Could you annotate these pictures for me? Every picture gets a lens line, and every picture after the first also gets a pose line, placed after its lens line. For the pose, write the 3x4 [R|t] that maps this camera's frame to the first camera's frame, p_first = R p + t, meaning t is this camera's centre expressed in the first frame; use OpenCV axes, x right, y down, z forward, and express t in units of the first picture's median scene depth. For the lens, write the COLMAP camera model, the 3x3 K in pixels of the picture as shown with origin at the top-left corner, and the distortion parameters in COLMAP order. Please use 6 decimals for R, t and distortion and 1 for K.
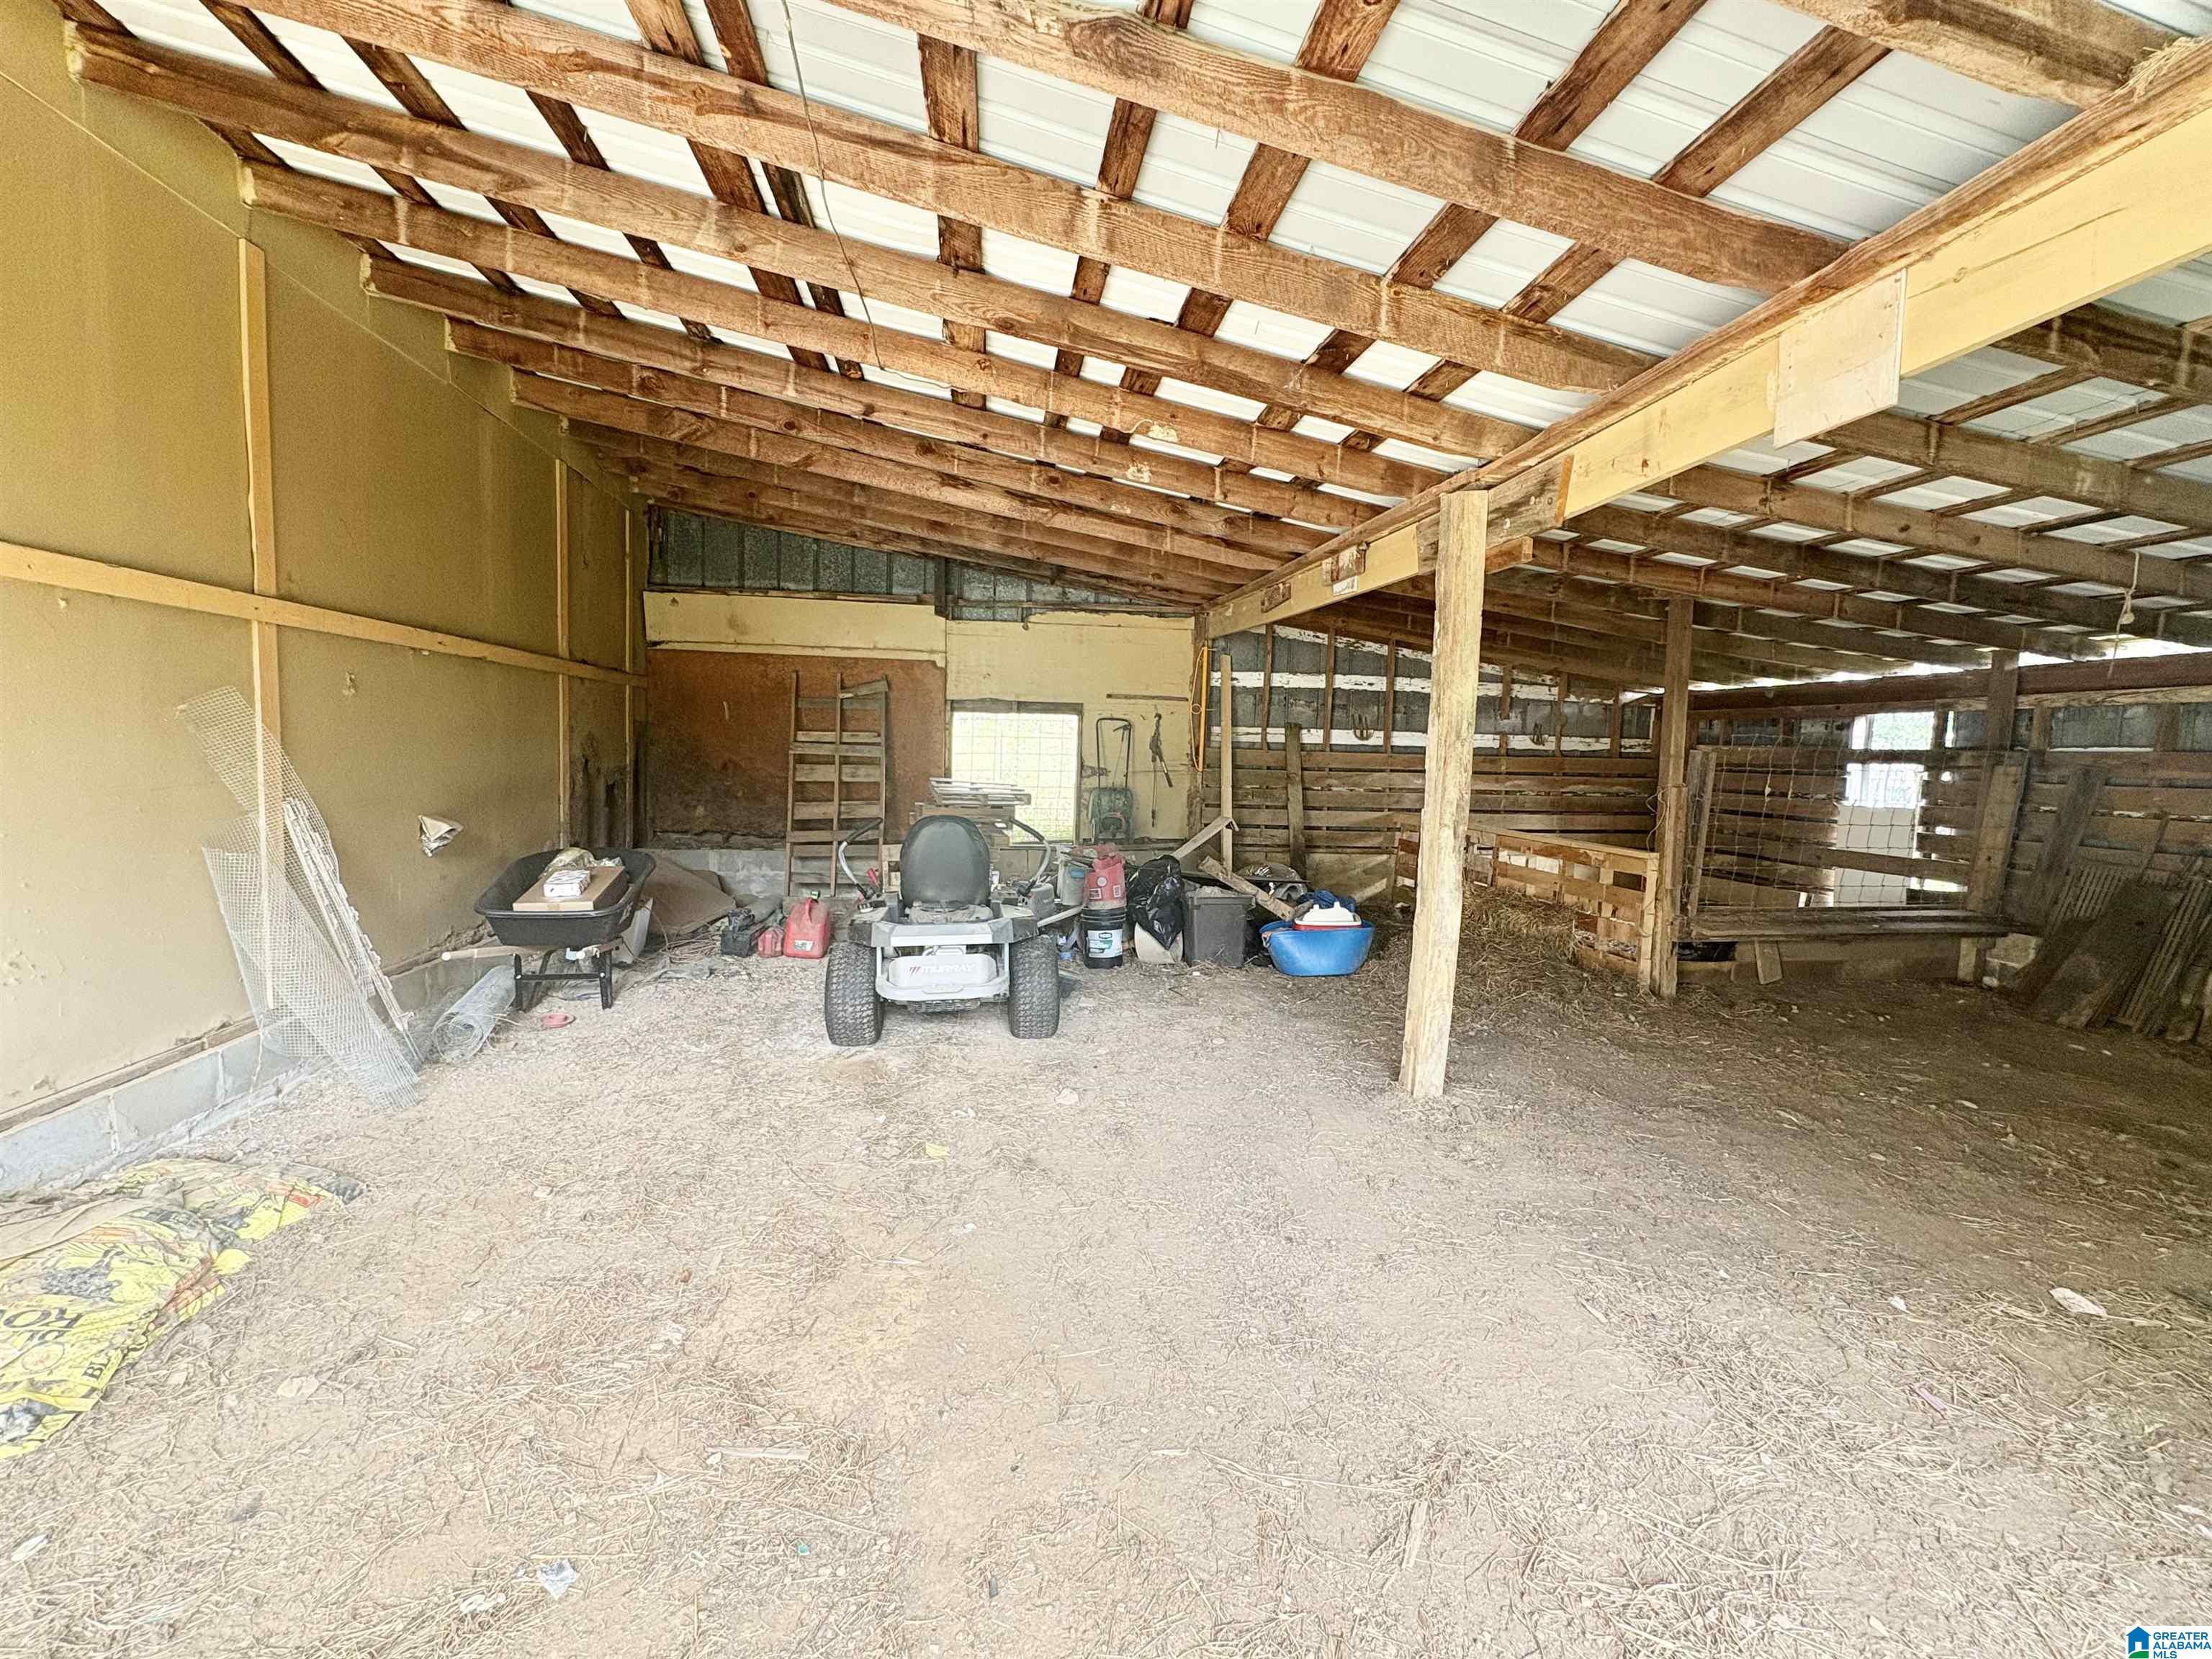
lens RADIAL K [[883.3, 0, 1106.0], [0, 883.3, 829.5], [0, 0, 1]] dist [-0.000153, 0.000130]
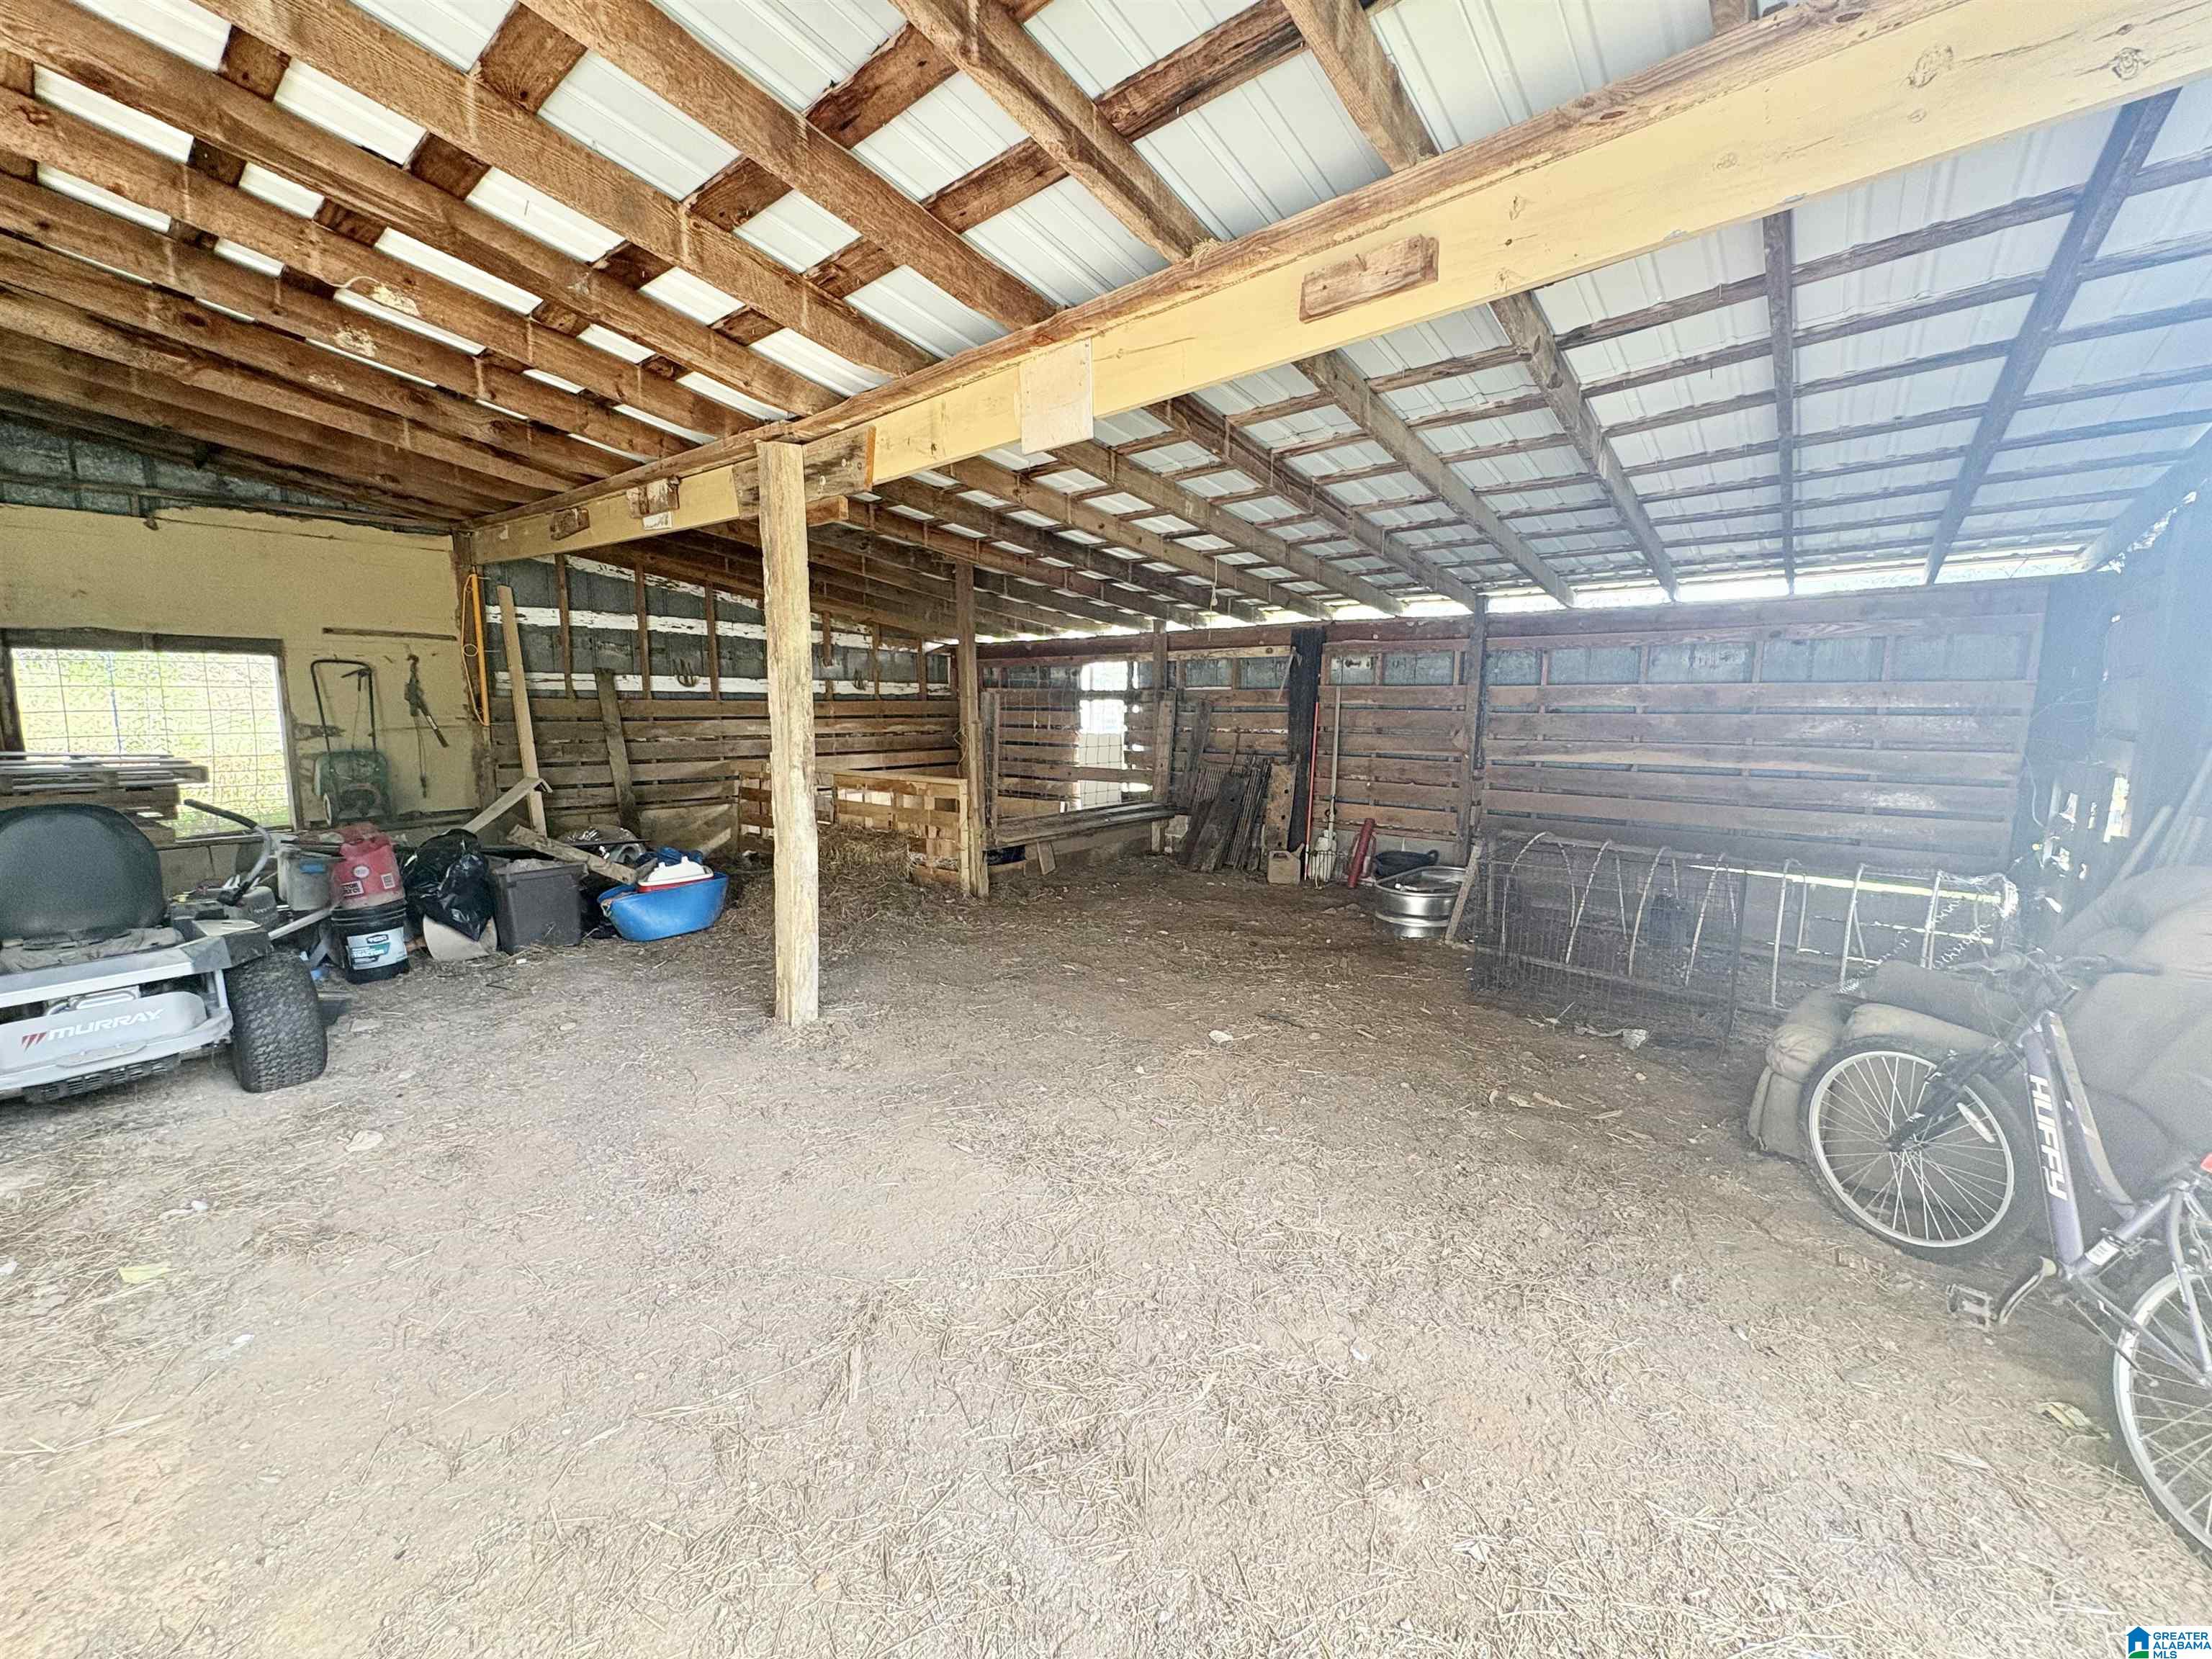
lens RADIAL K [[883.3, 0, 1106.0], [0, 883.3, 829.5], [0, 0, 1]] dist [-0.000153, 0.000130]
pose [[0.746561, -0.114434, 0.655402, -0.029016], [0.075236, 0.993299, 0.087730, 0.004216], [-0.661049, -0.016186, 0.750168, -0.027073]]
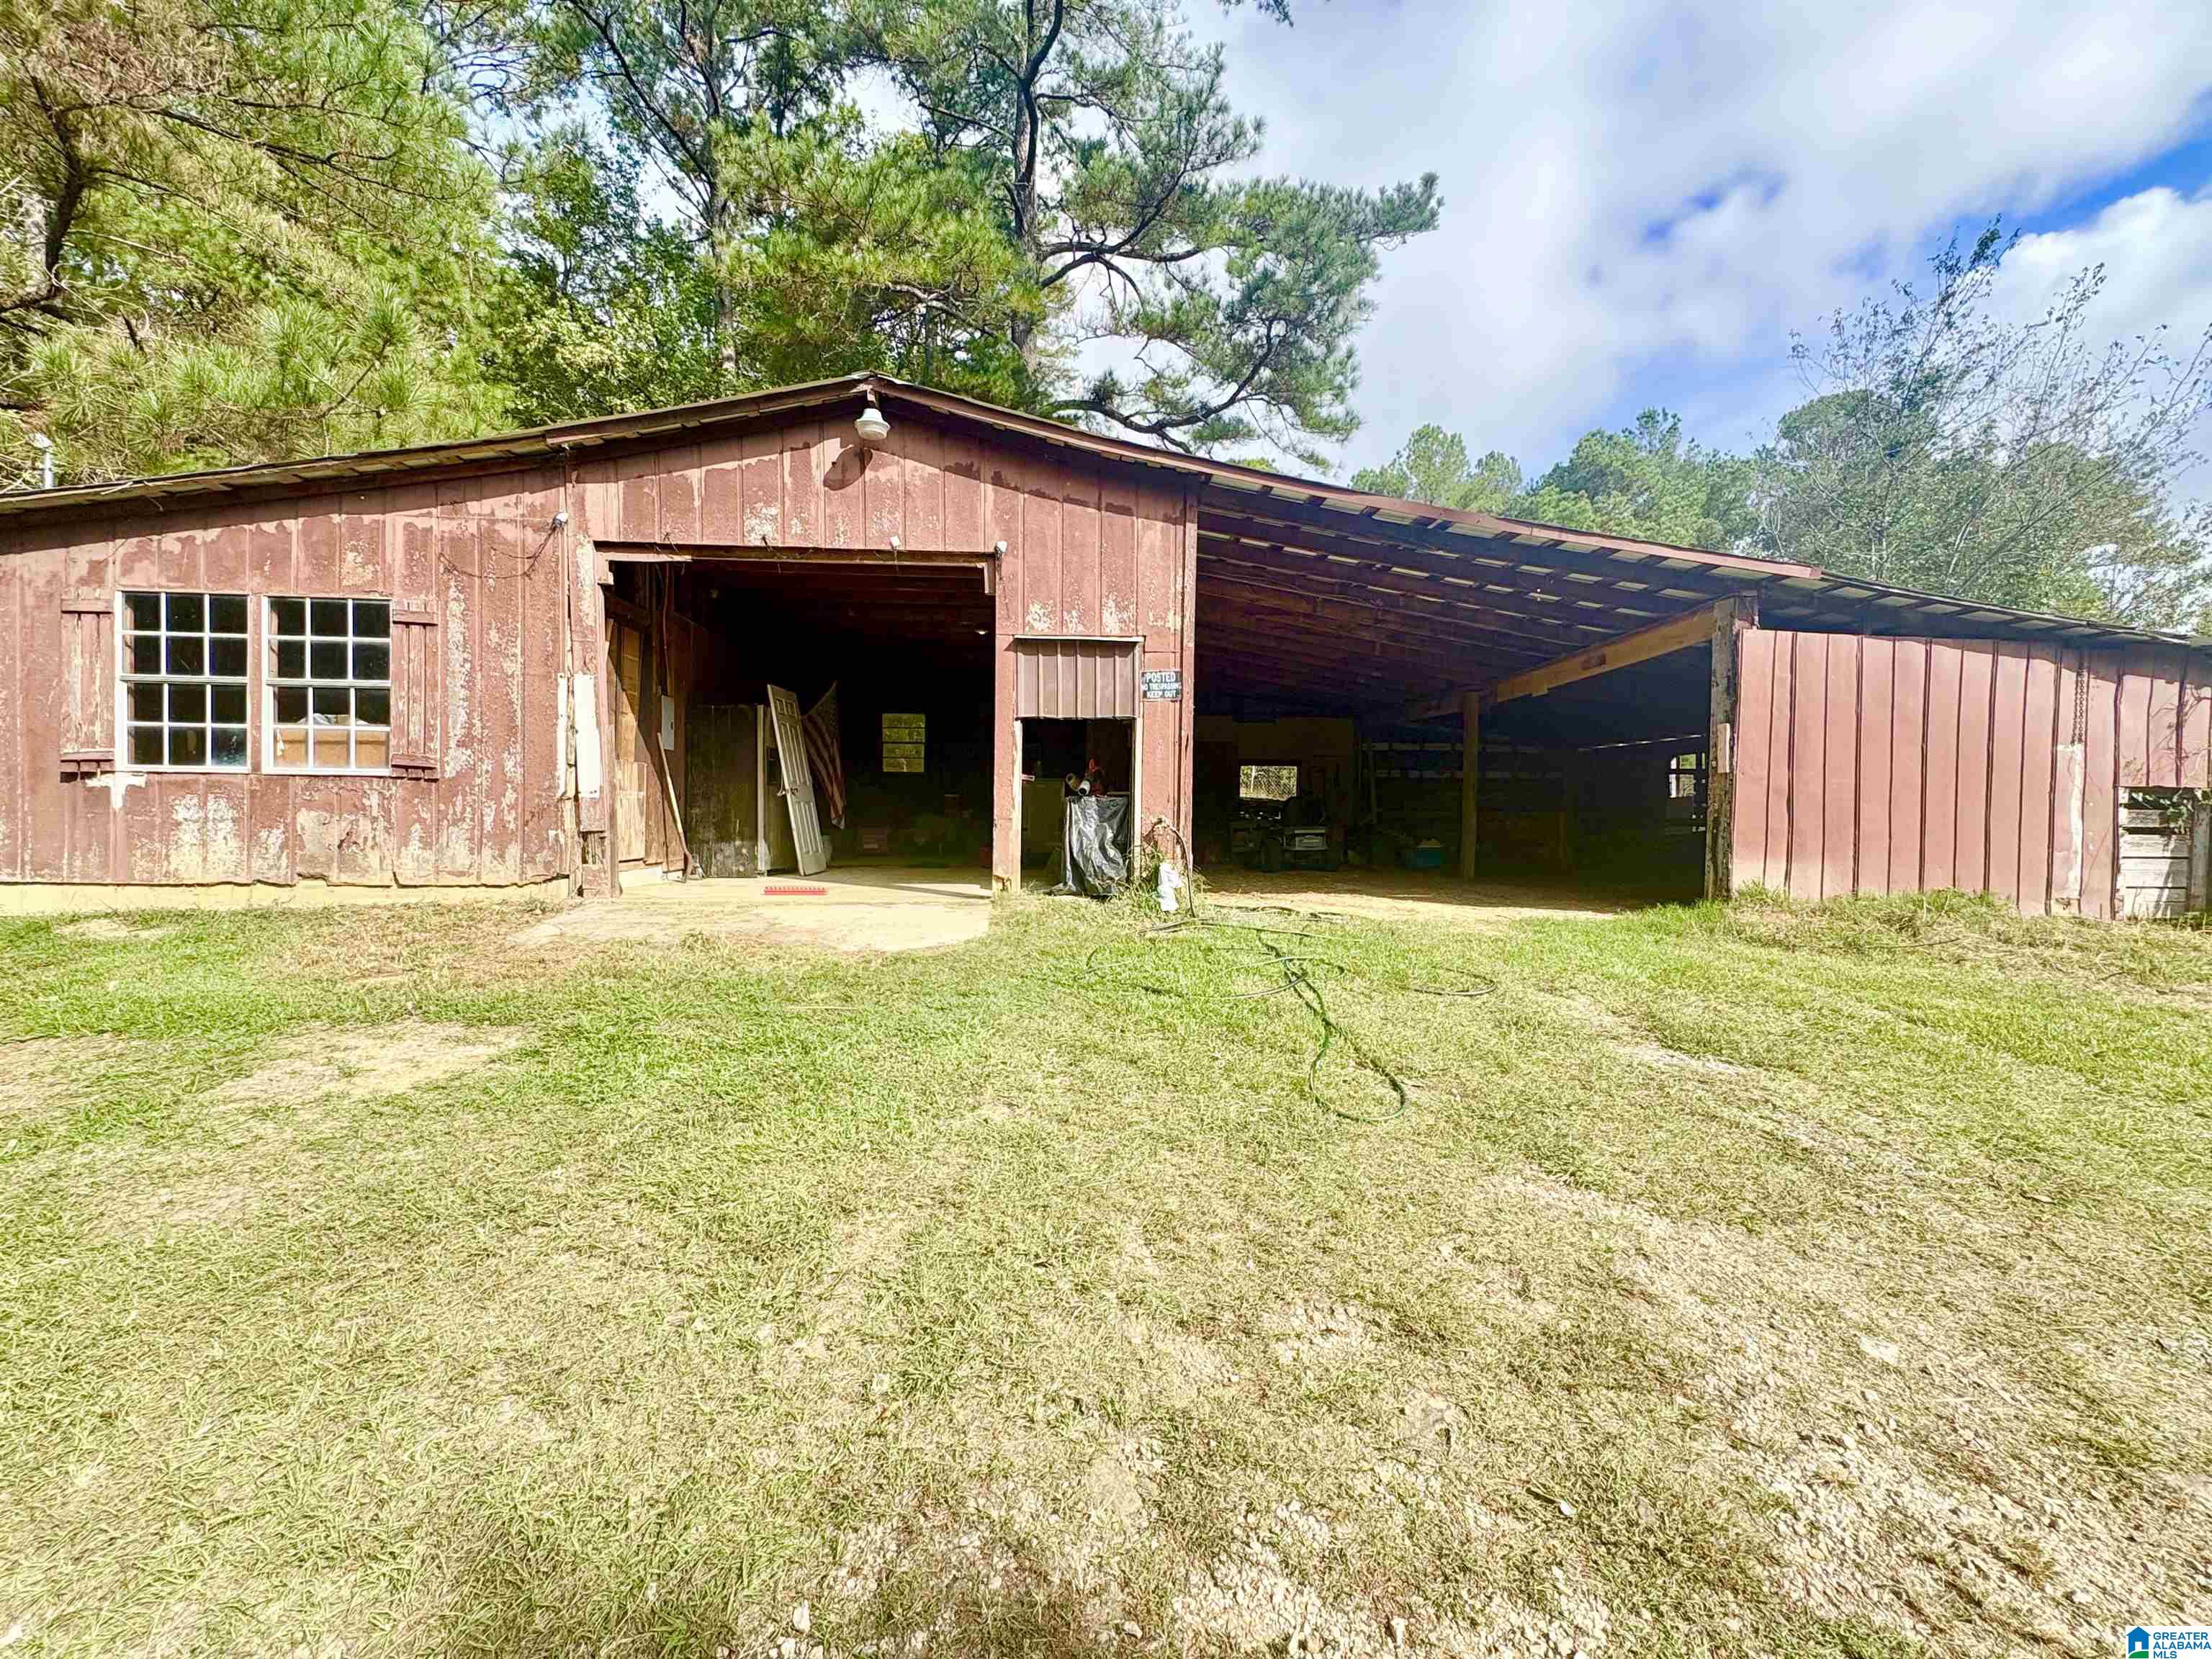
lens RADIAL K [[883.3, 0, 1106.0], [0, 883.3, 829.5], [0, 0, 1]] dist [-0.000153, 0.000130]
pose [[0.997525, -0.021155, -0.067051, -0.662784], [0.015440, 0.996292, -0.084641, 0.358324], [0.068593, 0.083396, 0.994153, -2.050892]]
